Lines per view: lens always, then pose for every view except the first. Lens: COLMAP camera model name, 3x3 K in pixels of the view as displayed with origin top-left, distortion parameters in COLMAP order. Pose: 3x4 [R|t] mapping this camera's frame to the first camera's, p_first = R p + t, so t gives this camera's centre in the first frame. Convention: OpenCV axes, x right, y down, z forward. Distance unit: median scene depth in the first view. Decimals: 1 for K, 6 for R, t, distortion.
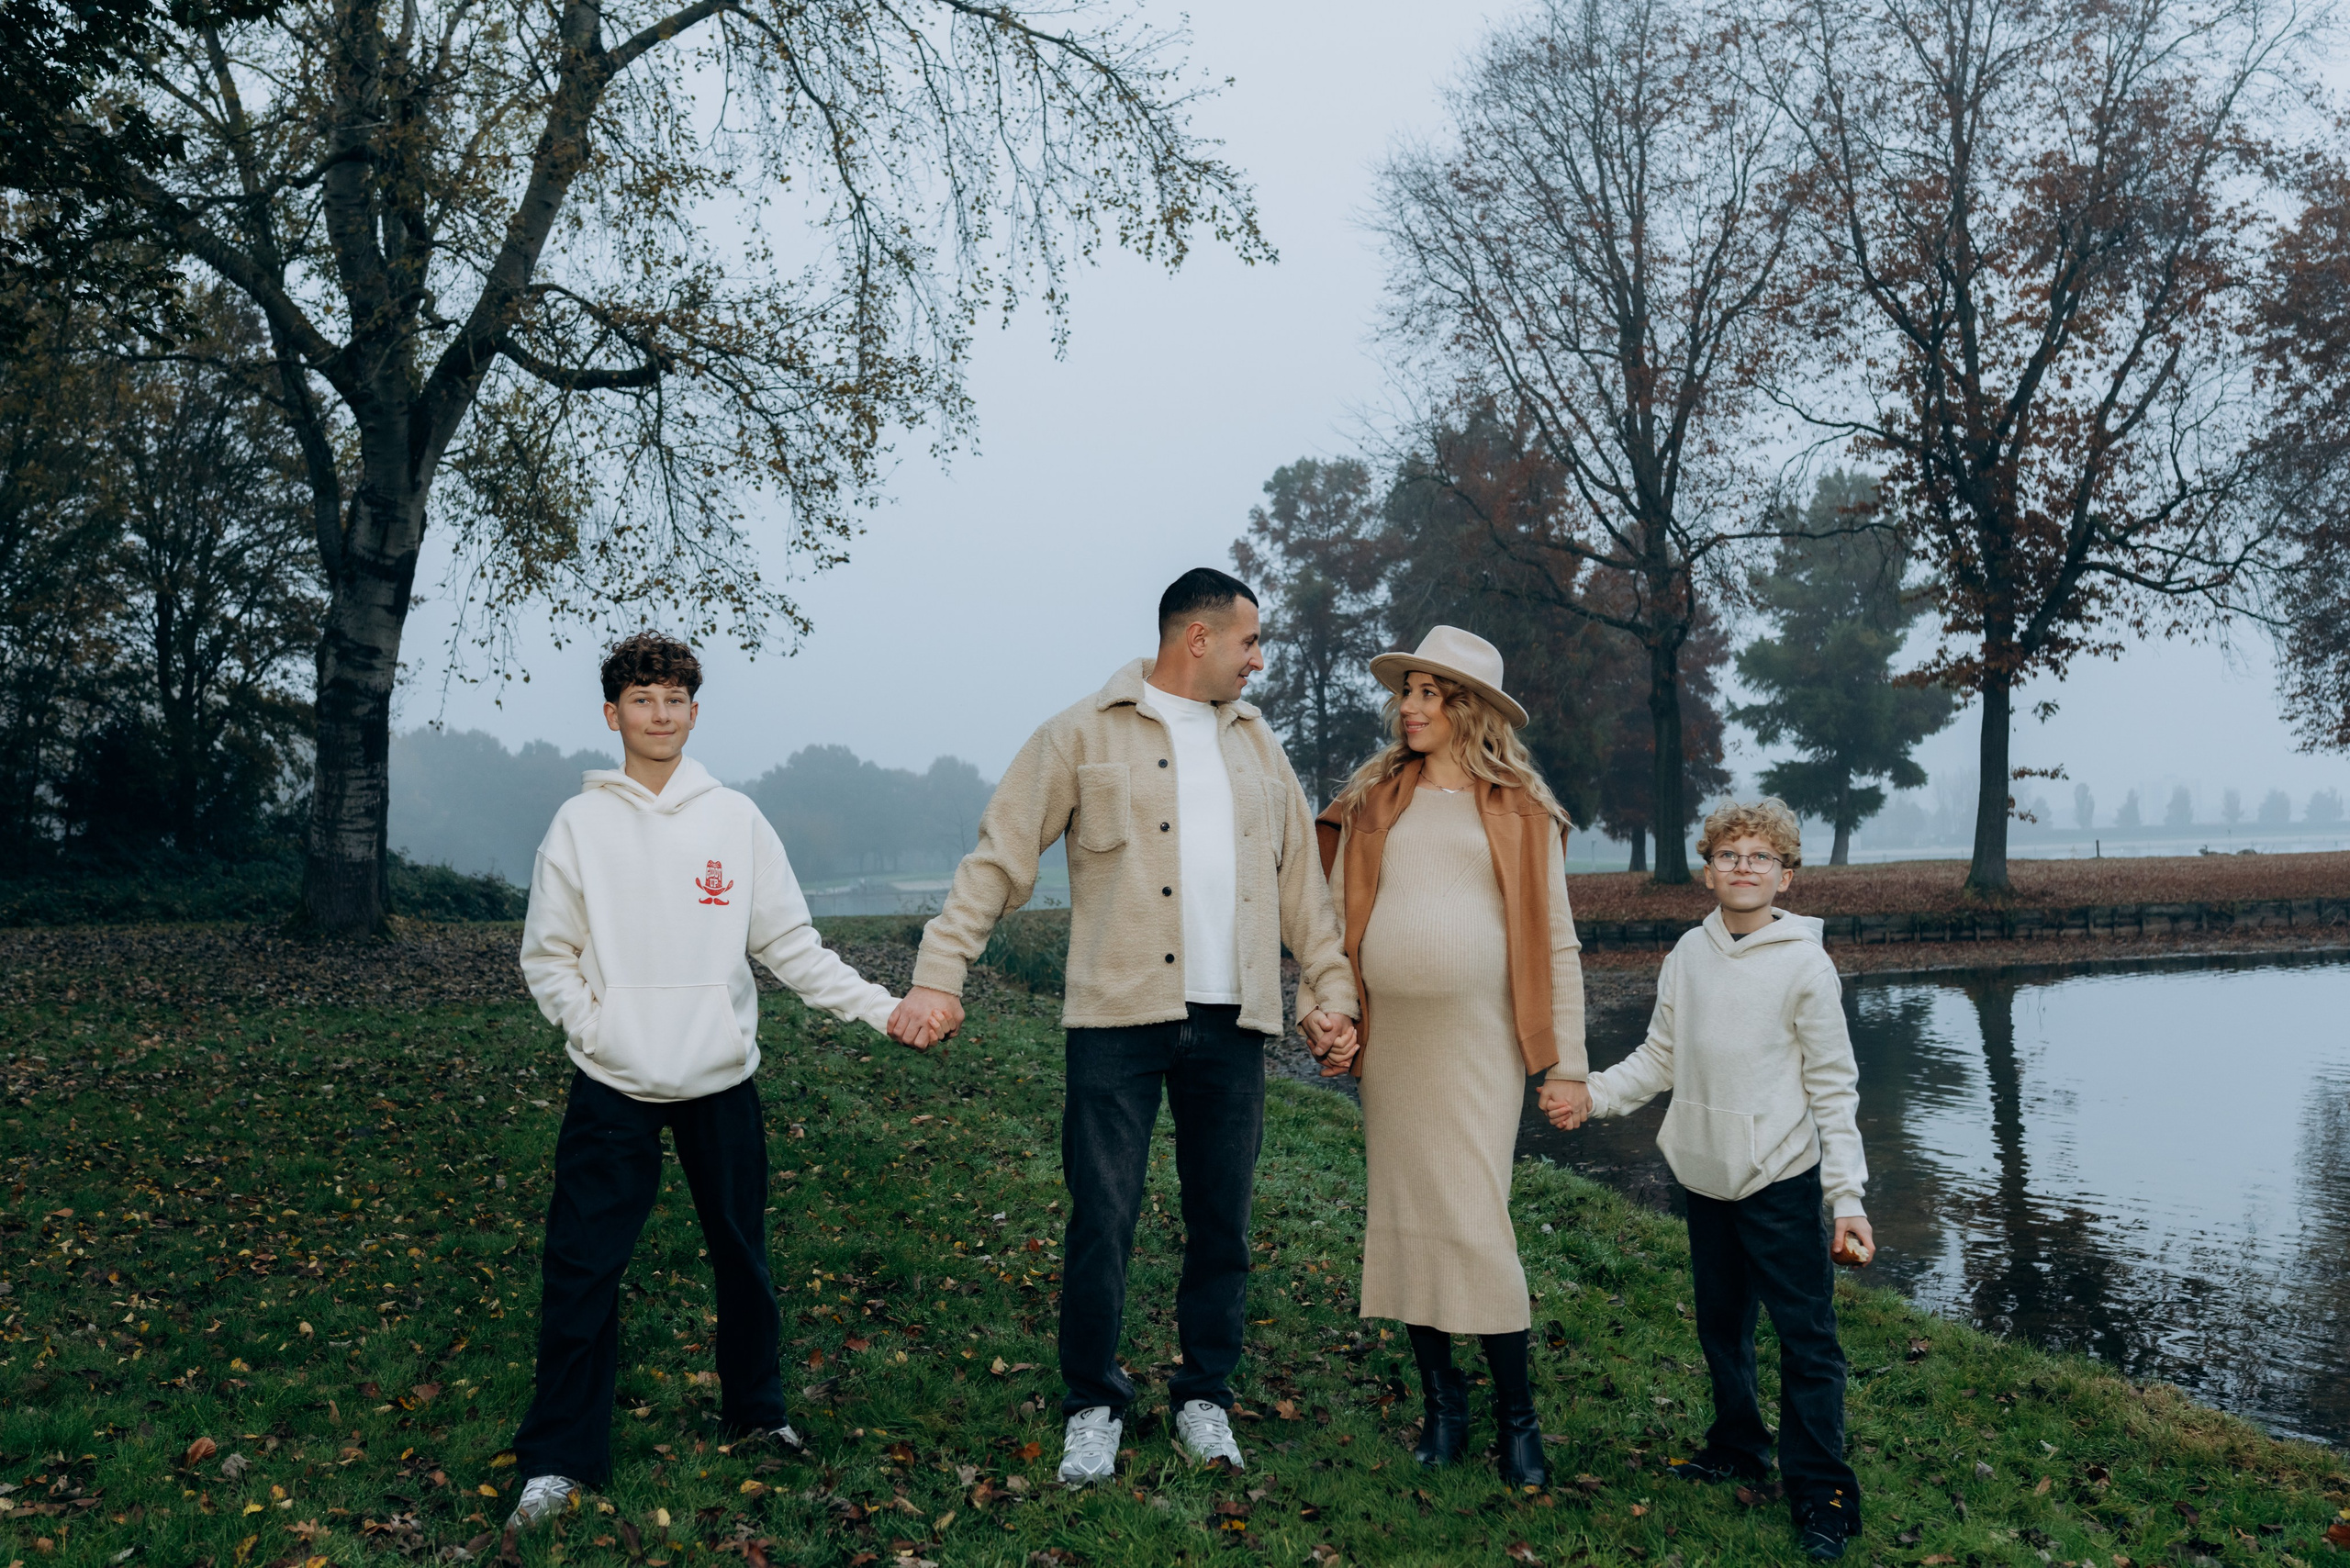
lens RADIAL K [[2239.8, 0, 1165.4], [0, 2239.8, 770.0], [0, 0, 1]] dist [-0.108781, 0.000000]
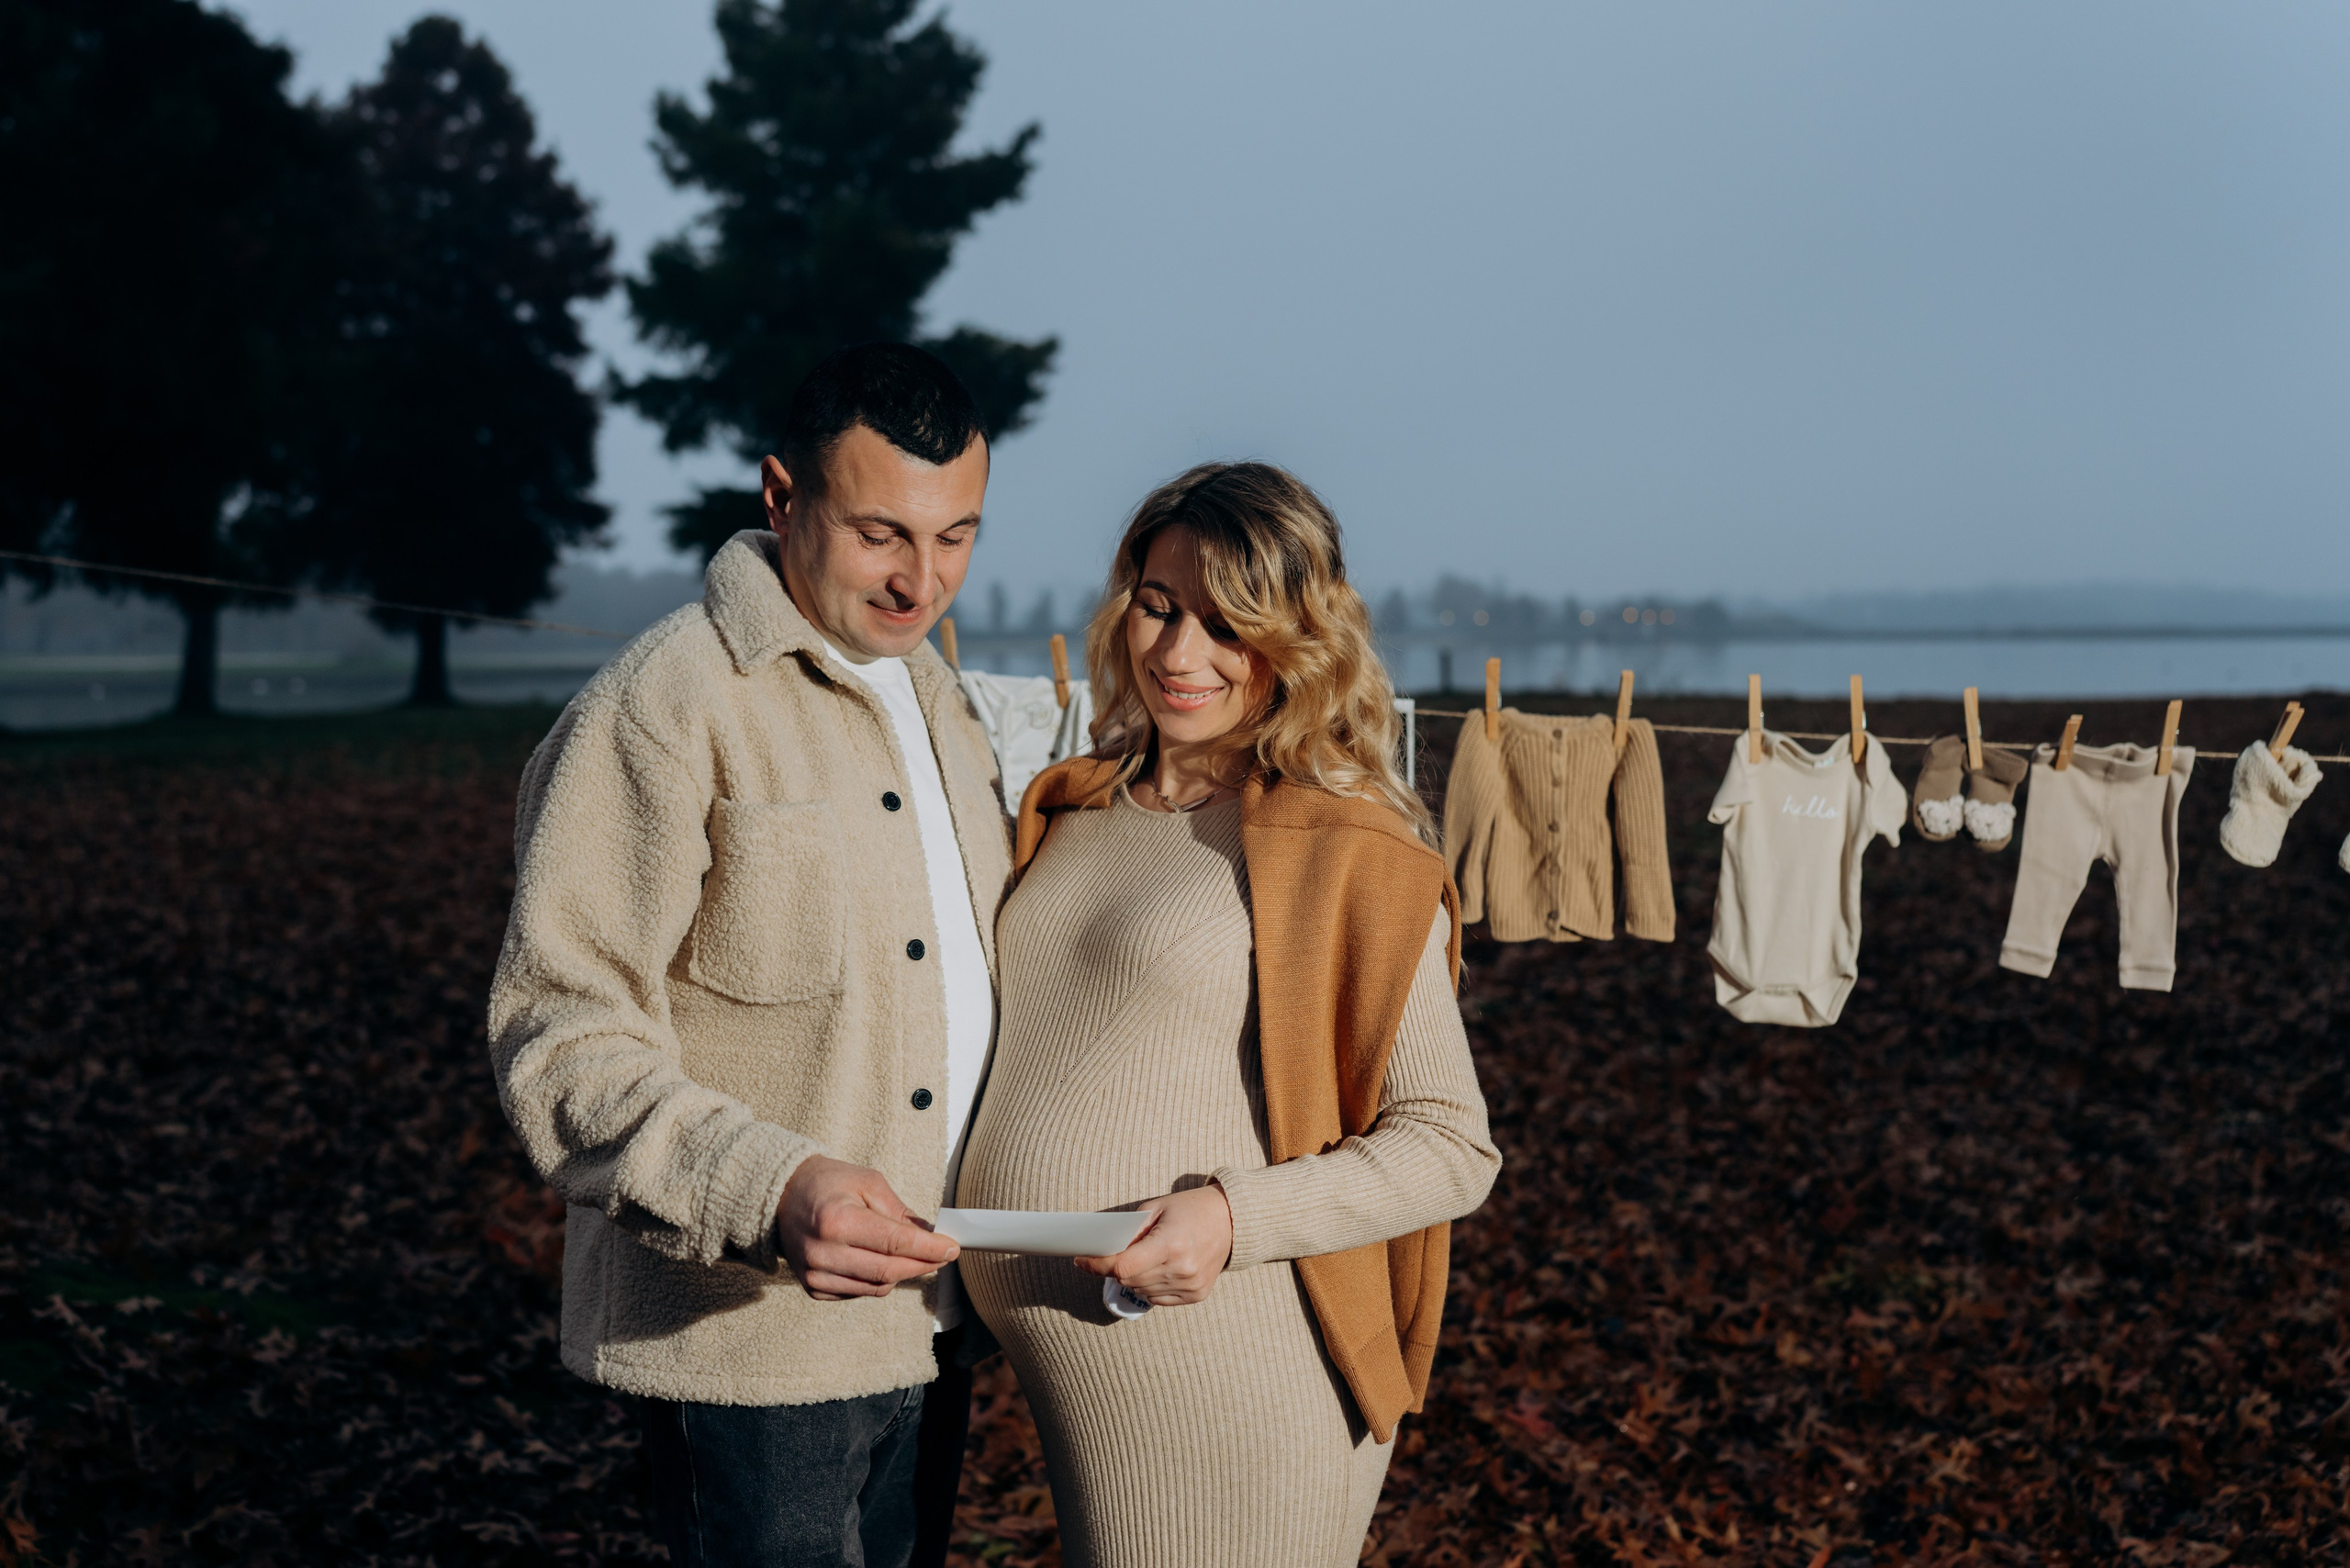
lens RADIAL K [[2239.8, 0, 1167.5], [0, 2239.8, 767.6], [0, 0, 1]] dist [-0.108781, 0.000000]
pose [[0.886427, -0.011242, 0.462733, 0.526824], [-0.031228, 0.995975, 0.084017, 0.057212], [-0.461815, -0.088925, 0.882508, 1.955478]]
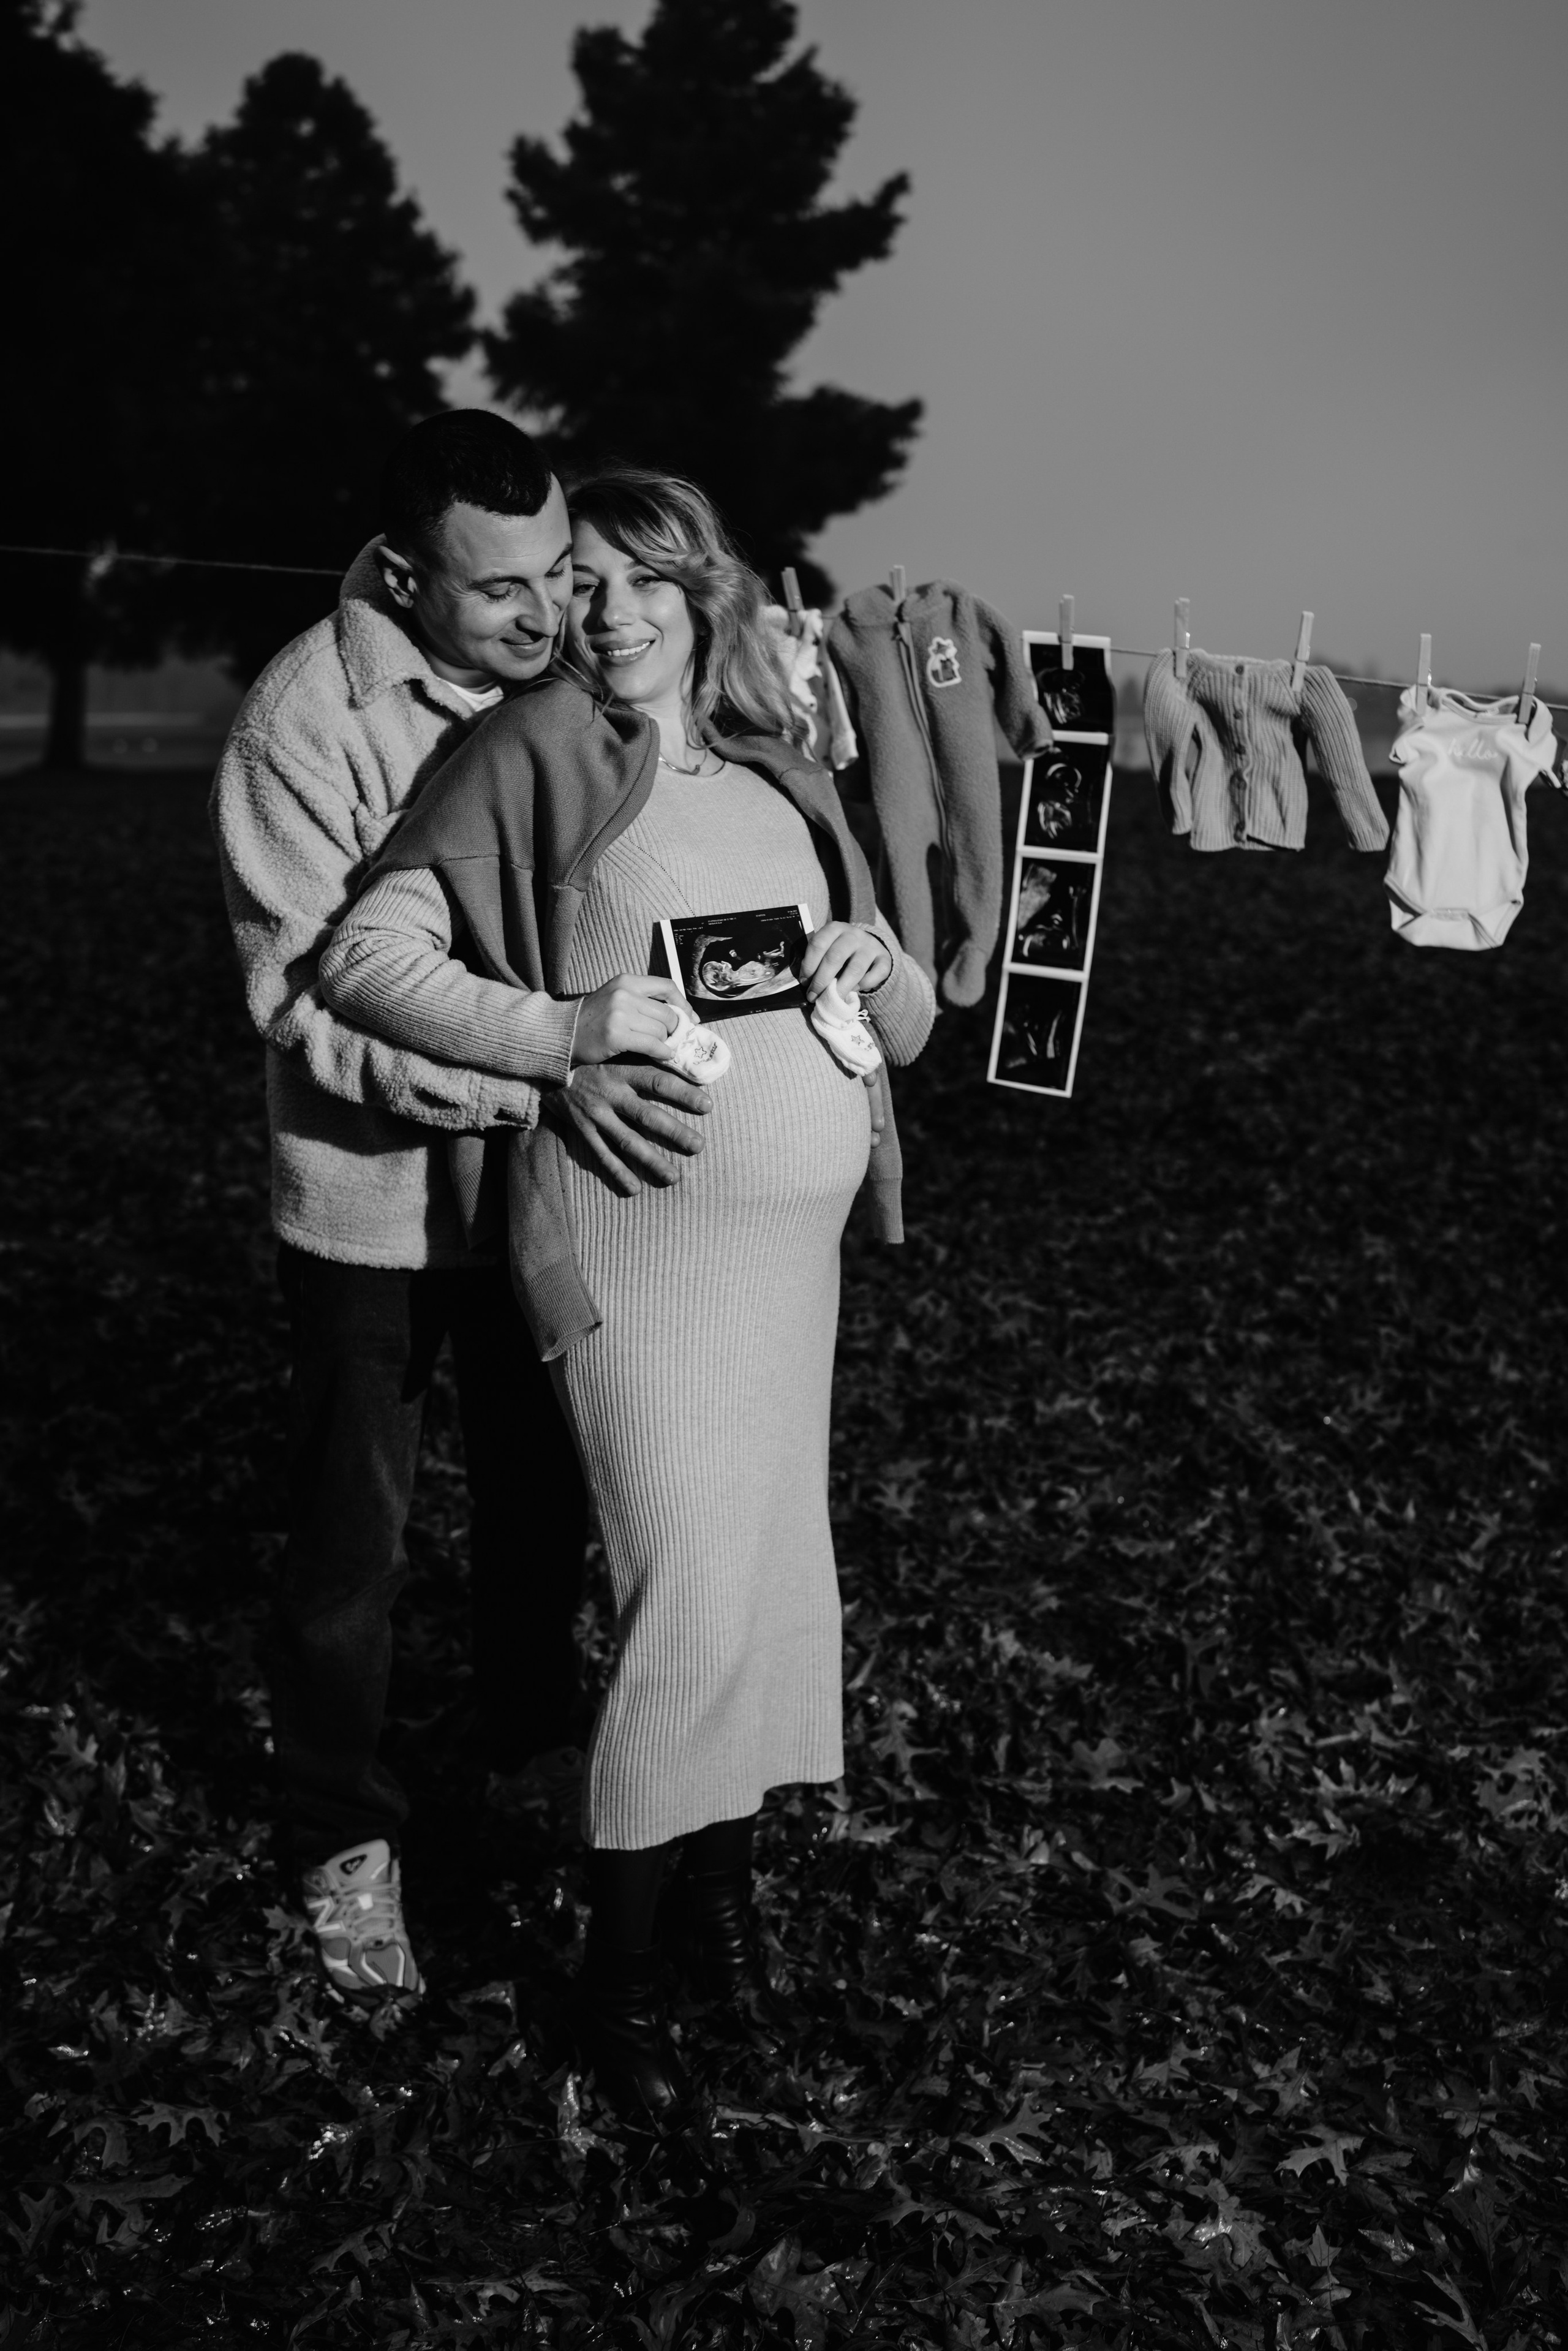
lens RADIAL K [[2240.5, 0, 788.2], [0, 2240.5, 1172.9], [0, 0, 1]] dist [-0.108781, 0.000000]
pose [[0.929872, -0.039250, 0.365782, 0.527073], [-0.049990, 0.971589, 0.231335, 0.060225], [-0.364470, -0.233398, 0.901492, 1.938875]]
